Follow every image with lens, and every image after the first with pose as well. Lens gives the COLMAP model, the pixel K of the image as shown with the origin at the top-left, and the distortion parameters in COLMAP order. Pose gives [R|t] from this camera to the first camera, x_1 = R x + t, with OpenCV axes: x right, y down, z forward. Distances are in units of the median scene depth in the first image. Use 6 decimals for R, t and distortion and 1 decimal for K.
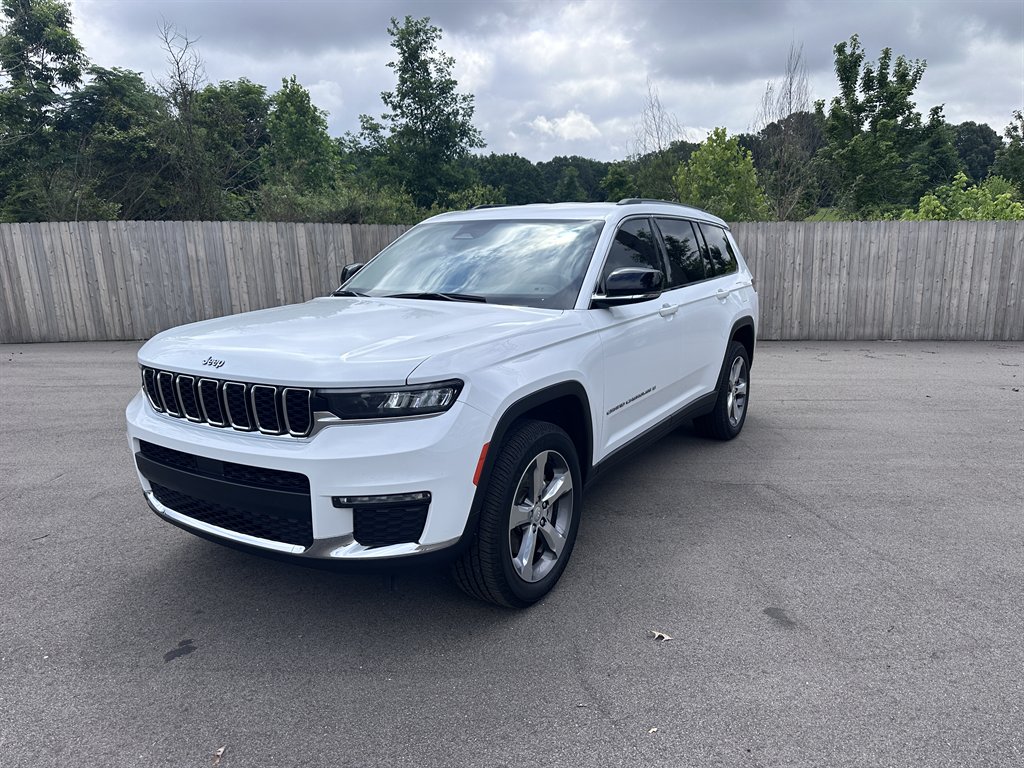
lens RADIAL K [[723.7, 0, 518.8], [0, 723.7, 381.5], [0, 0, 1]] dist [0.036942, -0.050304]
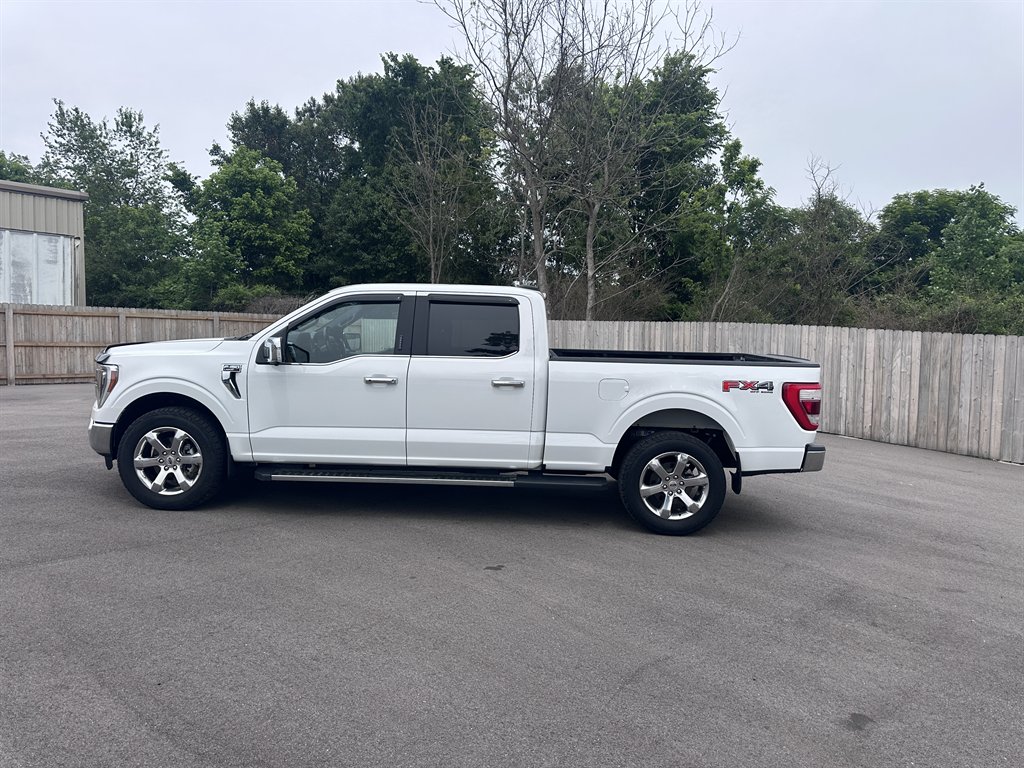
lens RADIAL K [[723.7, 0, 517.2], [0, 723.7, 383.4], [0, 0, 1]] dist [0.036942, -0.050304]
pose [[0.616602, 0.097197, -0.781252, 0.213556], [-0.195011, 0.980280, -0.031954, -0.007434], [0.762740, 0.172056, 0.623397, -0.032596]]
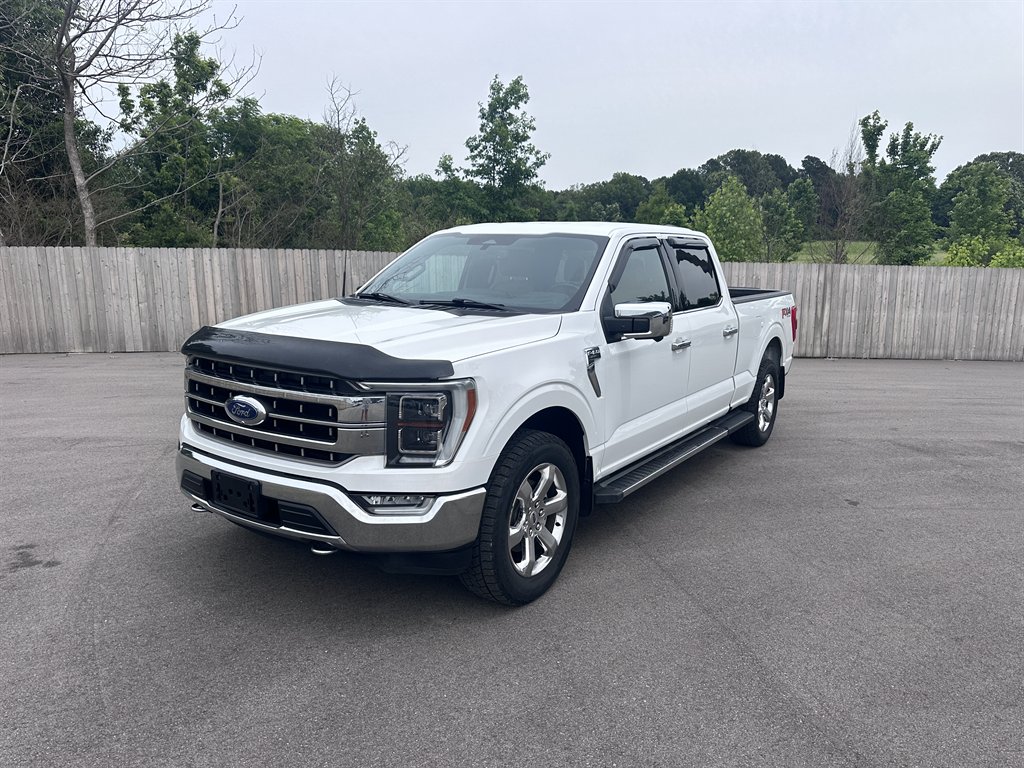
lens RADIAL K [[723.7, 0, 503.8], [0, 723.7, 386.4], [0, 0, 1]] dist [0.036942, -0.050304]
pose [[0.996447, 0.013407, 0.083149, -0.366095], [-0.011468, 0.999652, -0.023758, 0.028266], [-0.083438, 0.022720, 0.996254, -0.196065]]
